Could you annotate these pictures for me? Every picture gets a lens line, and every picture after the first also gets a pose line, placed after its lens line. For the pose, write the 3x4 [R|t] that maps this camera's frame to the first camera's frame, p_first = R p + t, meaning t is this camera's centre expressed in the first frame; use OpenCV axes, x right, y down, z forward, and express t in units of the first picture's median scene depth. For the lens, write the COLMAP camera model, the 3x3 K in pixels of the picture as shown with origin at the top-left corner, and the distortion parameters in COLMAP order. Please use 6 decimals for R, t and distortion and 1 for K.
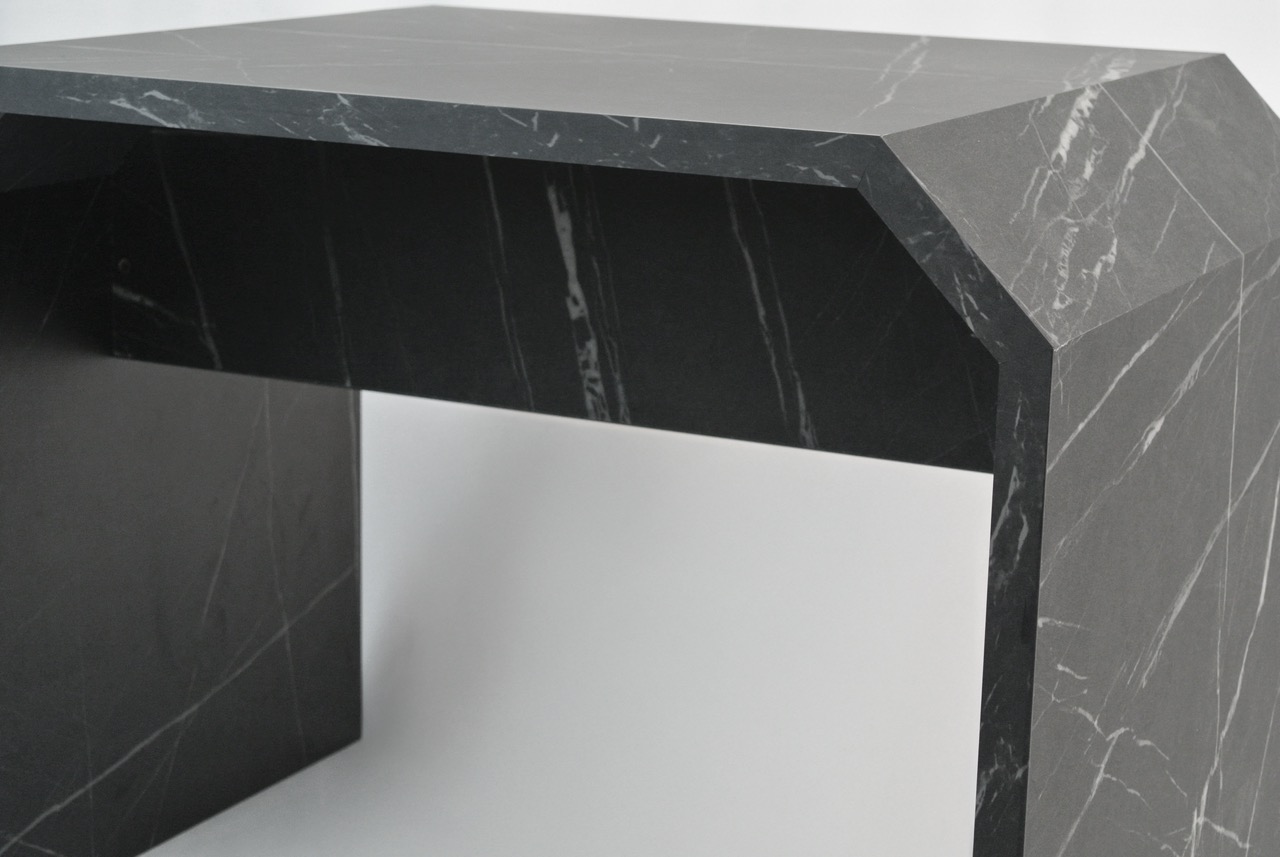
lens RADIAL K [[2770.7, 0, 640.0], [0, 2770.7, 428.5], [0, 0, 1]] dist [-0.006513, 0.059262]
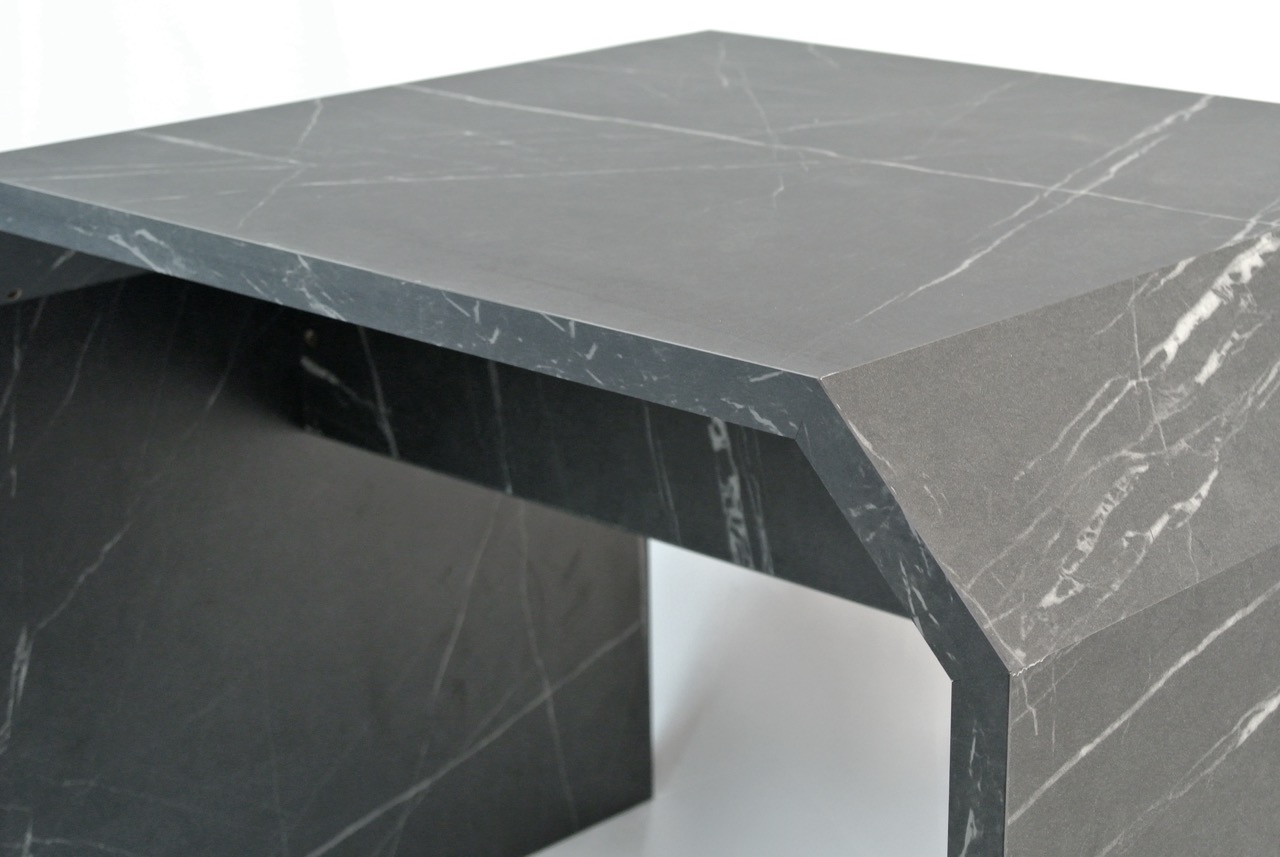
lens RADIAL K [[2620.8, 0, 640.0], [0, 2620.8, 428.5], [0, 0, 1]] dist [0.001040, -0.067421]
pose [[0.955274, 0.051239, -0.291251, 0.230092], [-0.027539, 0.996009, 0.084898, -0.137912], [0.294438, -0.073080, 0.952872, 0.250029]]
